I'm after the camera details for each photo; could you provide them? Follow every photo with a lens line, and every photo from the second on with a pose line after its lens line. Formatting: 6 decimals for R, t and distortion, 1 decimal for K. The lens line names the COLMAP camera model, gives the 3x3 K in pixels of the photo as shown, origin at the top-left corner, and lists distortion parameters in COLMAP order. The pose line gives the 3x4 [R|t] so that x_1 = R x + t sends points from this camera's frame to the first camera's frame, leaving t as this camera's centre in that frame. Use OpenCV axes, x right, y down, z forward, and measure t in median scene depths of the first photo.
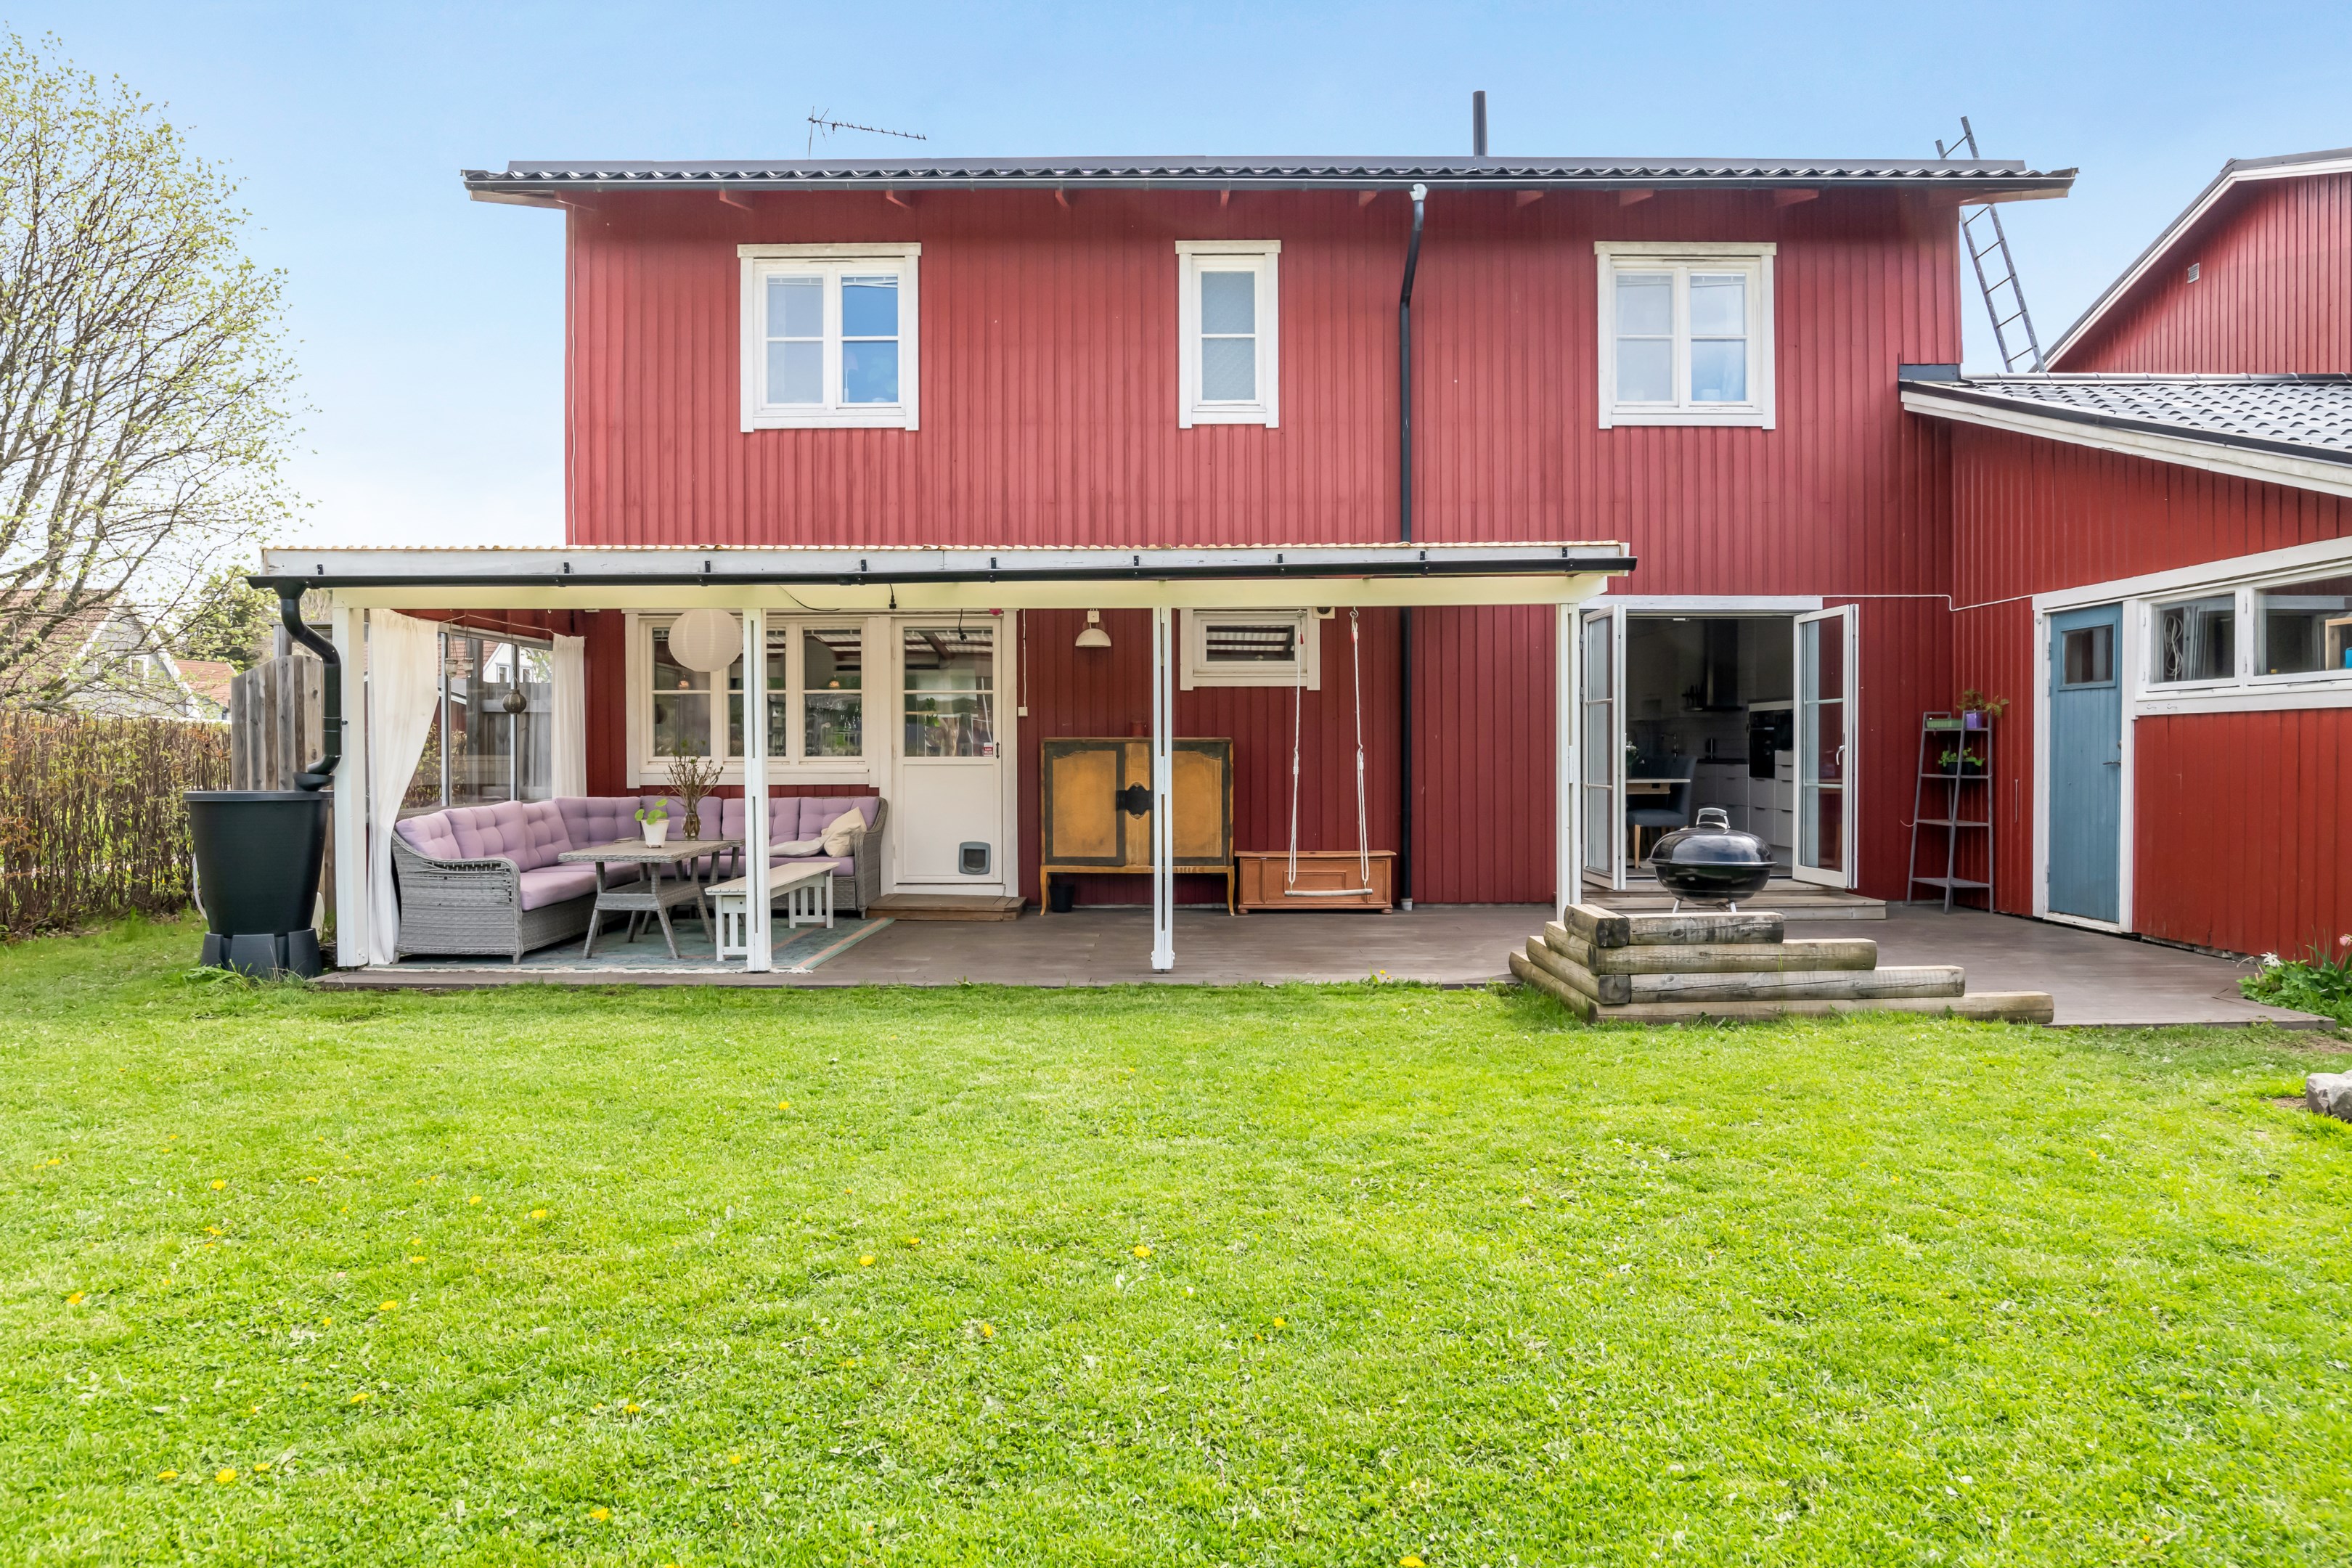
lens RADIAL K [[1501.1, 0, 1174.9], [0, 1501.1, 772.3], [0, 0, 1]] dist [-0.004709, -0.001496]
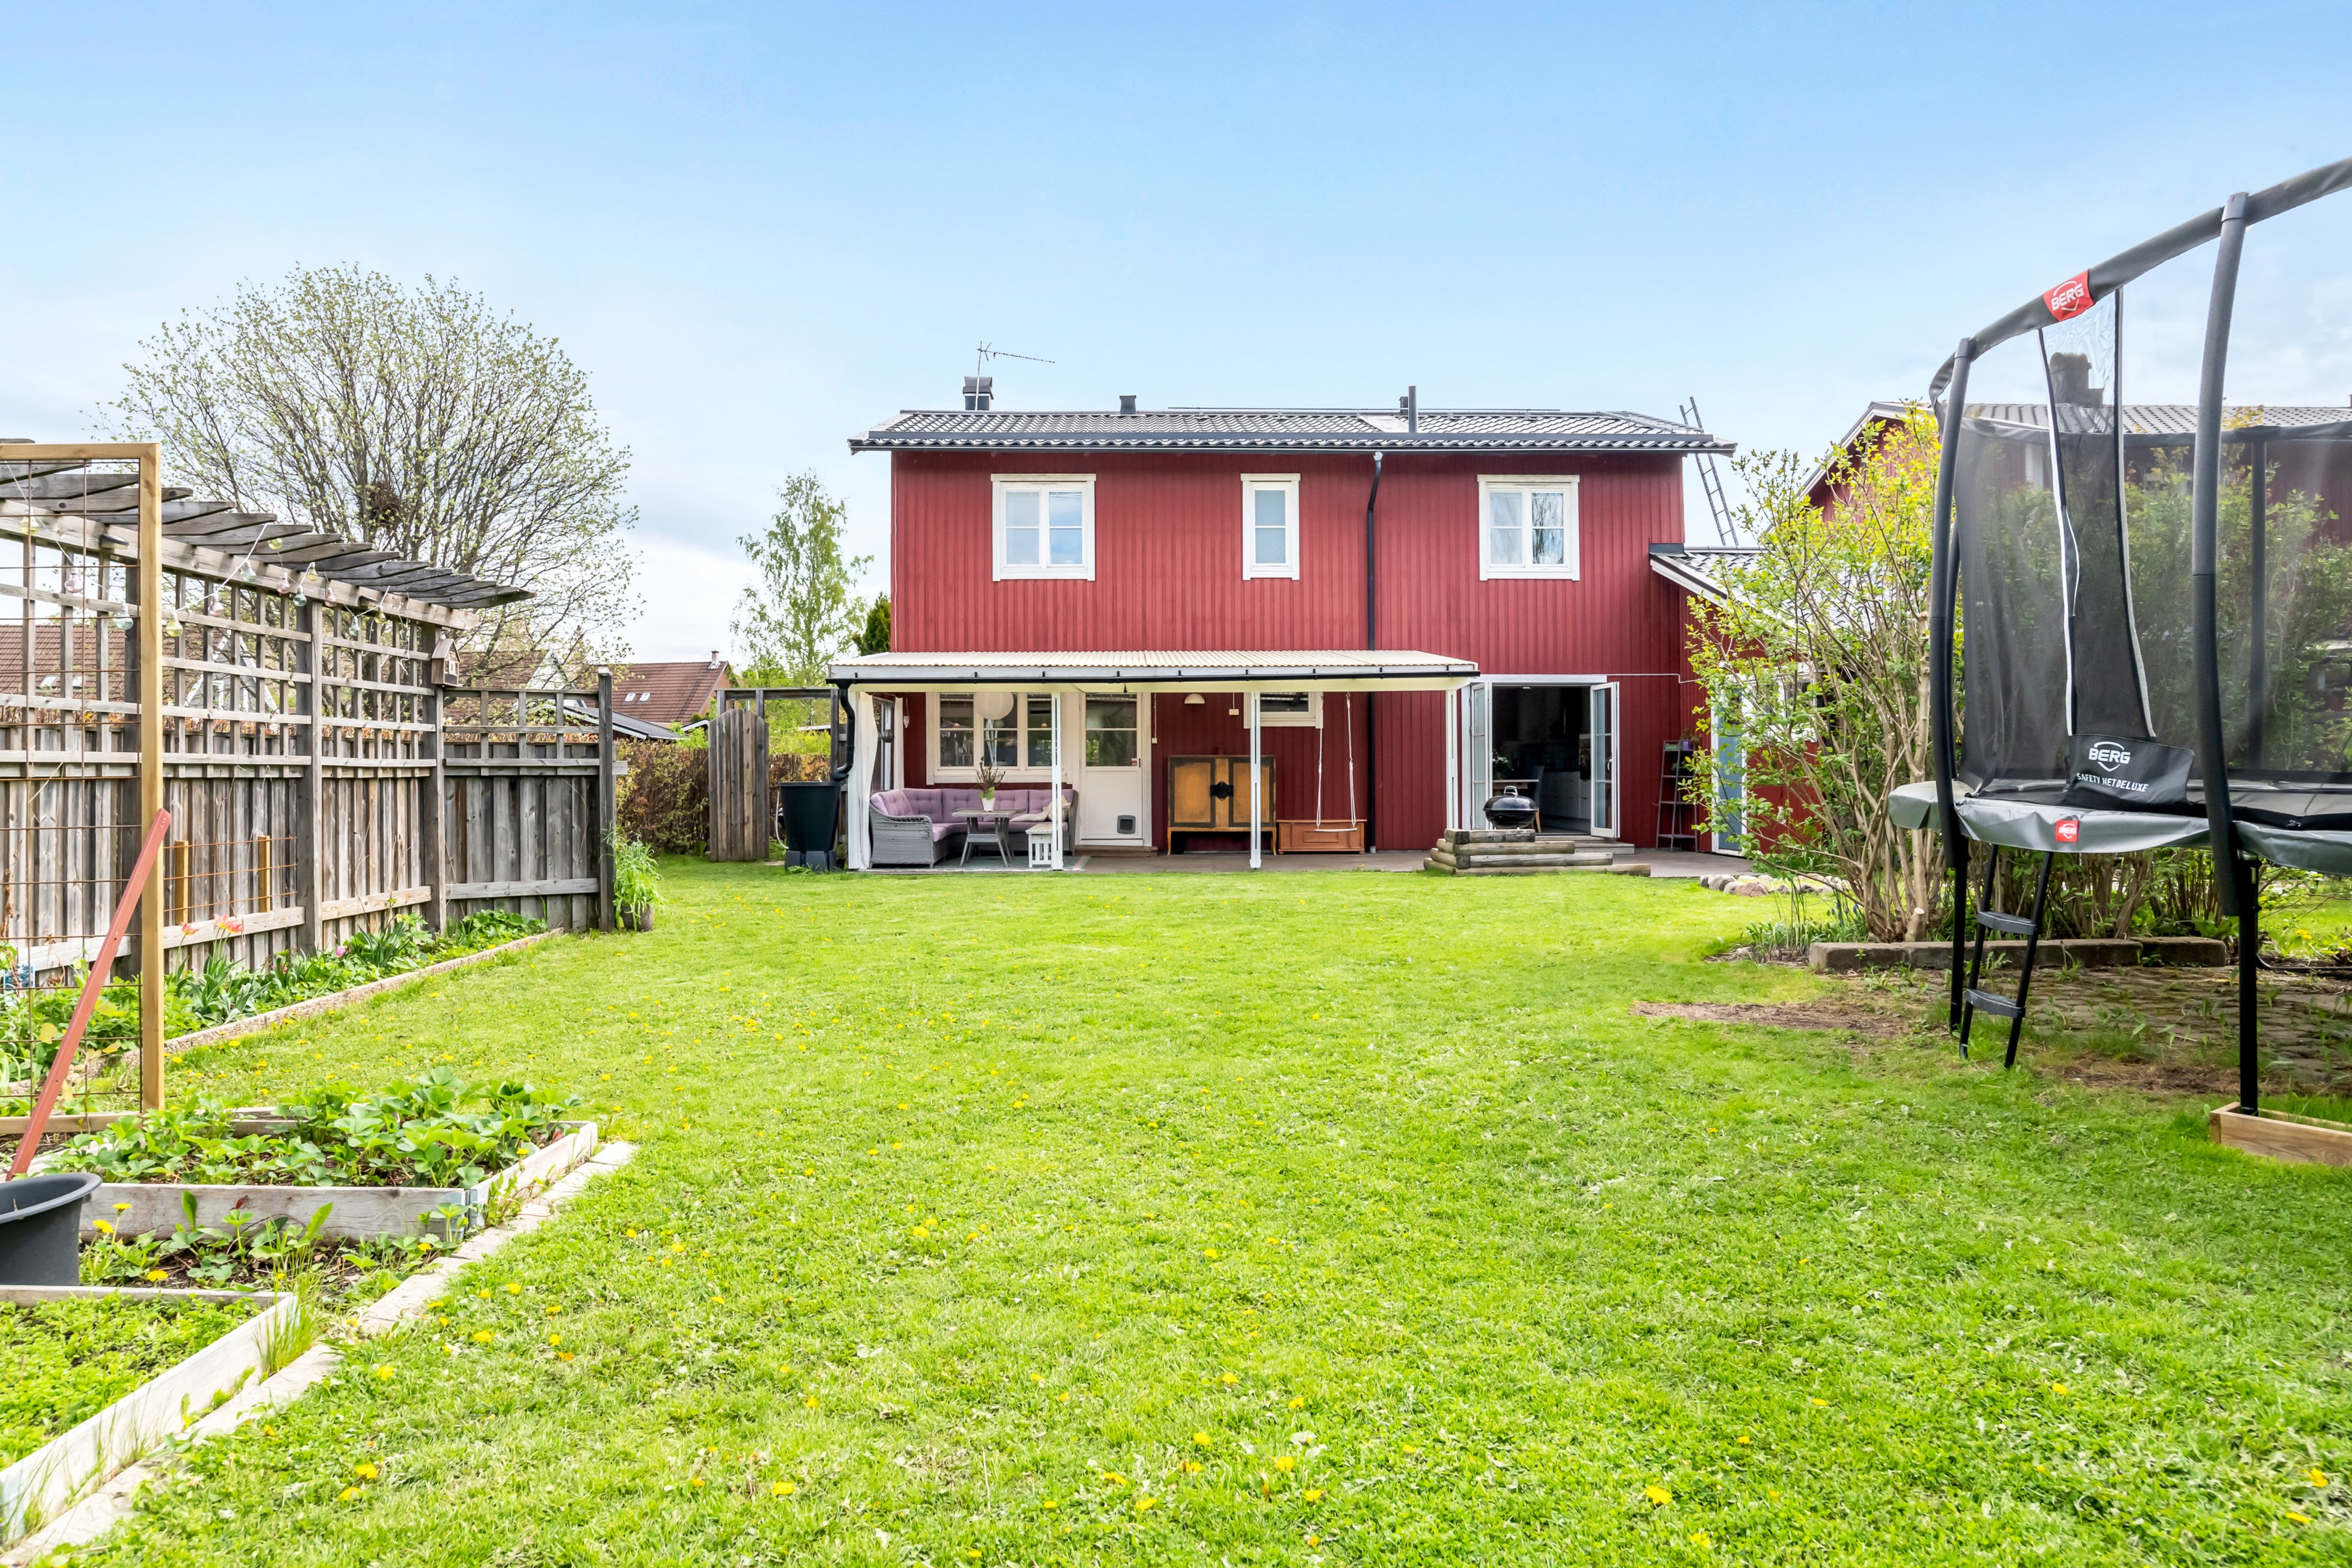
lens RADIAL K [[1501.1, 0, 1175.2], [0, 1501.1, 773.3], [0, 0, 1]] dist [-0.004709, -0.001496]
pose [[0.999627, -0.001359, 0.027282, -0.129420], [0.001706, 0.999918, -0.012712, 0.020682], [-0.027263, 0.012754, 0.999547, -0.781473]]
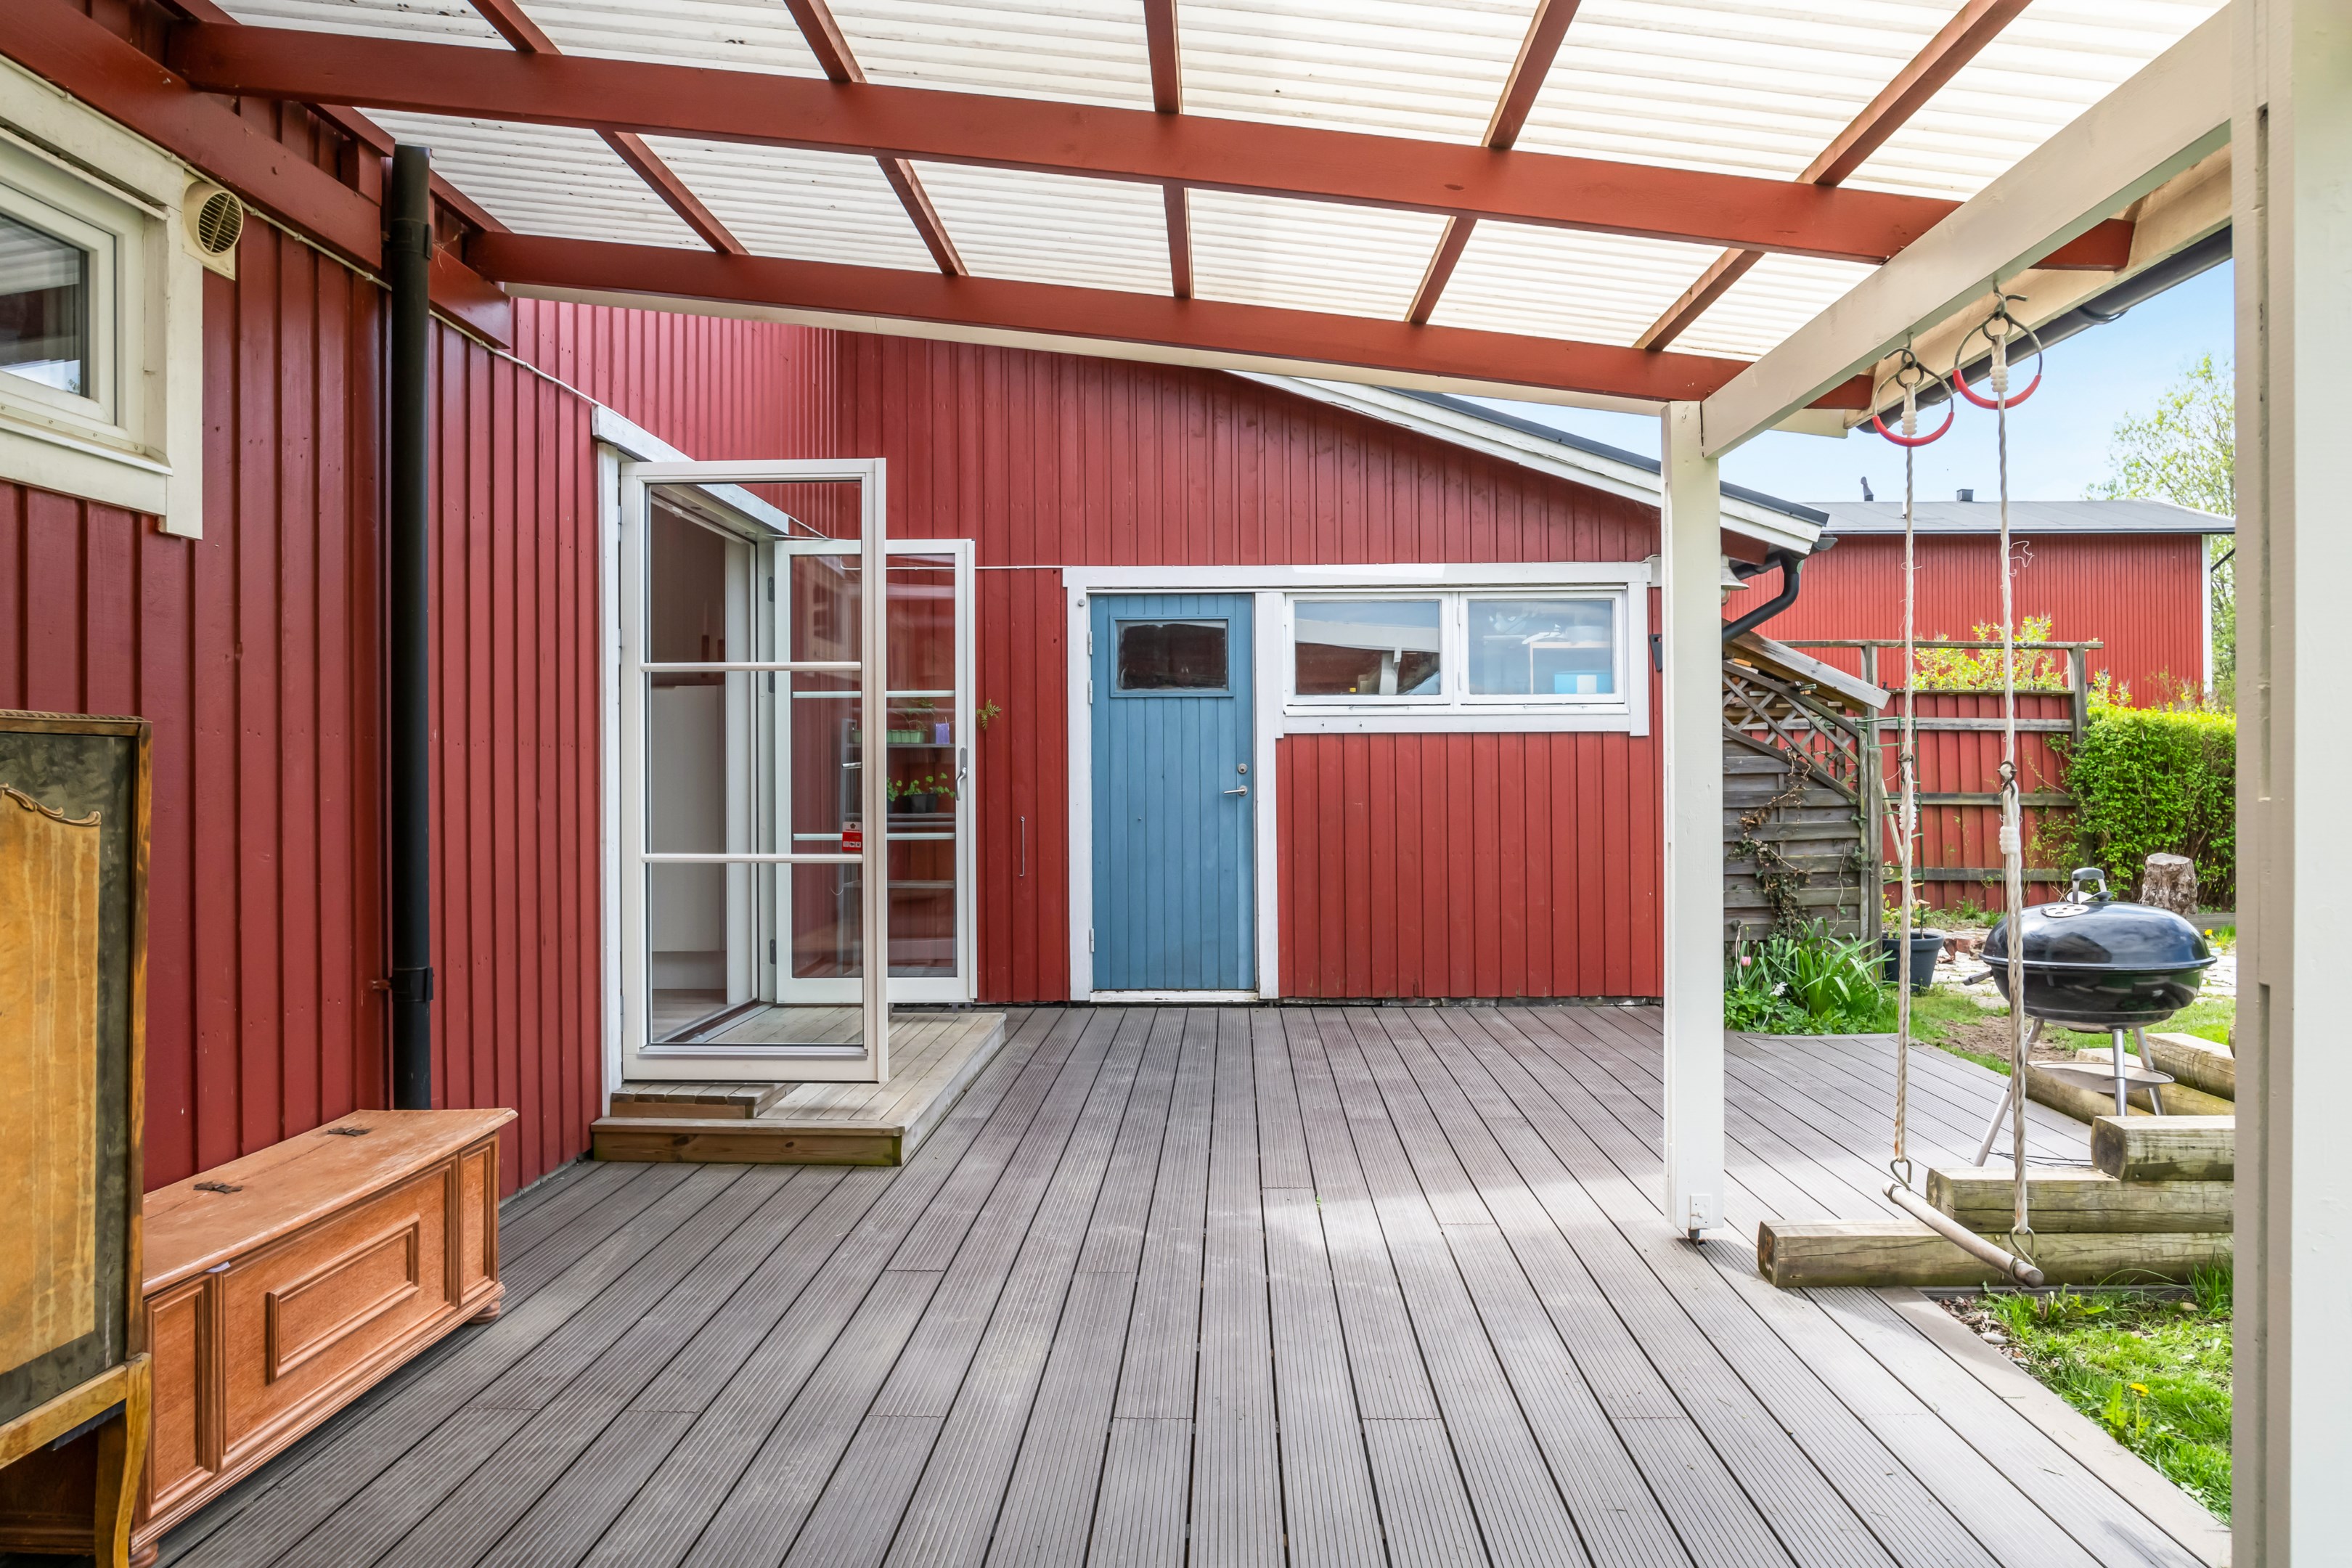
lens RADIAL K [[1501.1, 0, 1170.5], [0, 1501.1, 787.4], [0, 0, 1]] dist [-0.004709, -0.001496]
pose [[0.032856, -0.004627, 0.999449, -0.156489], [0.019139, 0.999809, 0.003999, -0.010855], [-0.999277, 0.018997, 0.032938, 0.869019]]
